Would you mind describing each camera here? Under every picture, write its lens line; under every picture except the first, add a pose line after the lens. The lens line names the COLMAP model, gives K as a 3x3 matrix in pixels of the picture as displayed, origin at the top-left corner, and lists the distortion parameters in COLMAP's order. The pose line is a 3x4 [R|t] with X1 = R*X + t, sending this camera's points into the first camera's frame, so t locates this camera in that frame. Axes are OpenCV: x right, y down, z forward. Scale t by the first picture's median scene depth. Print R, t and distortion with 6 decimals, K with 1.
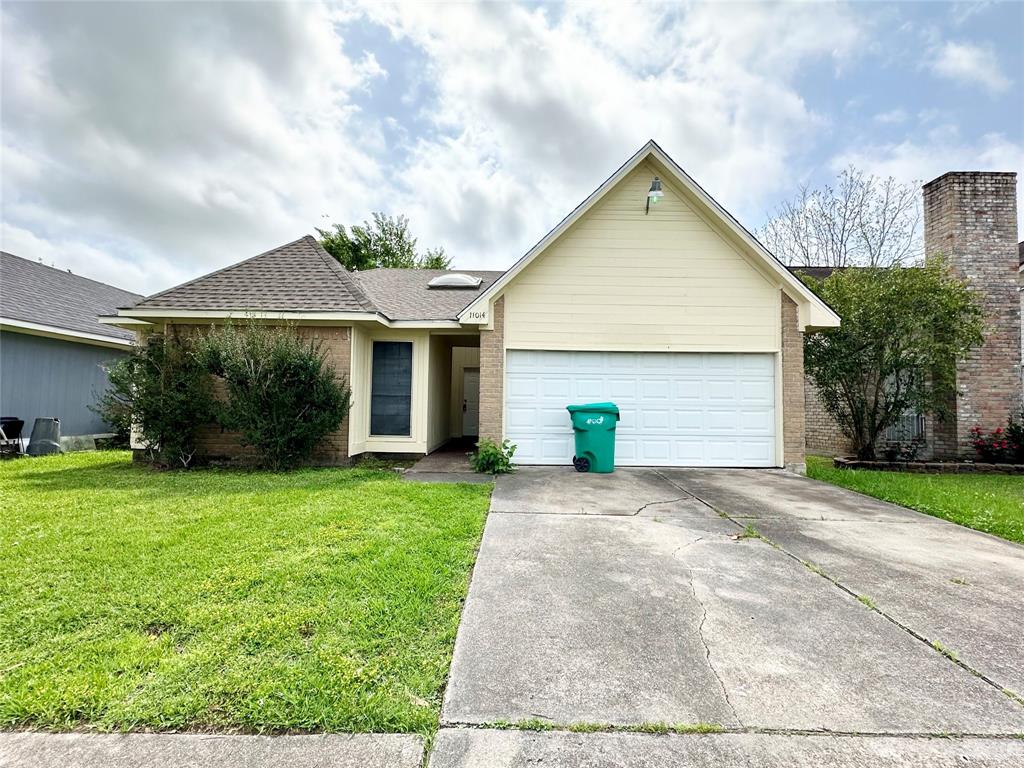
lens RADIAL K [[474.7, 0, 512.0], [0, 474.7, 384.0], [0, 0, 1]] dist [-0.000810, -0.000486]
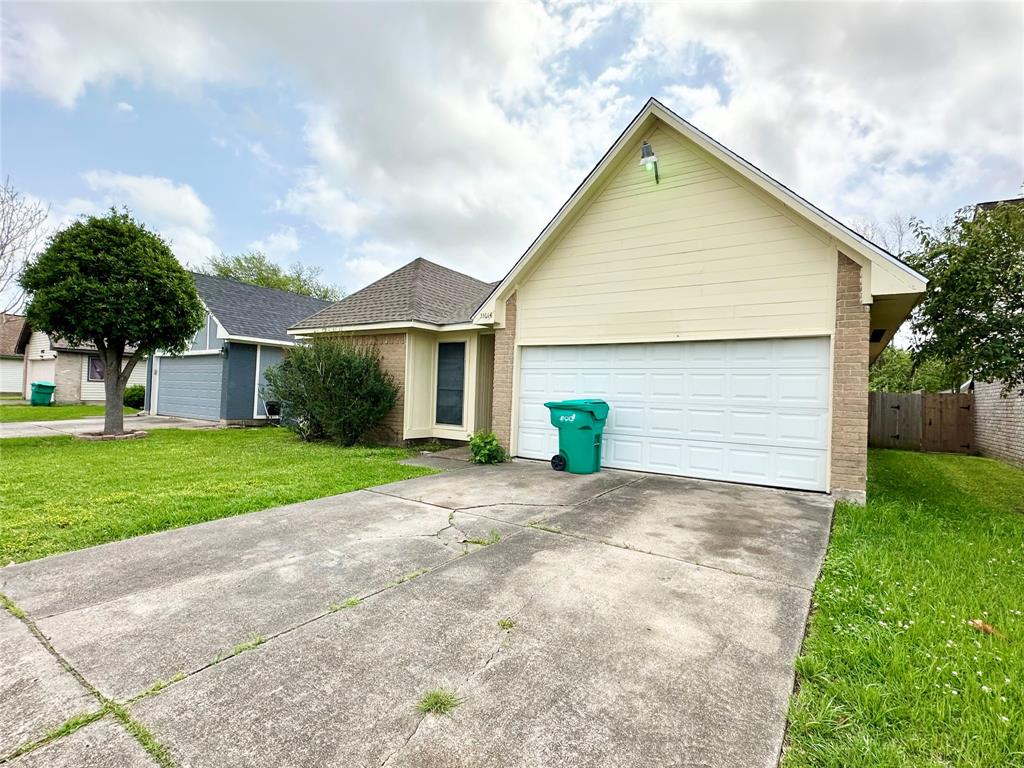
lens RADIAL K [[474.7, 0, 512.0], [0, 474.7, 384.0], [0, 0, 1]] dist [-0.000810, -0.000486]
pose [[0.842566, 0.002337, -0.538588, 0.550065], [0.005091, 0.999911, 0.012302, -0.003451], [0.538569, -0.013107, 0.842480, 0.126104]]
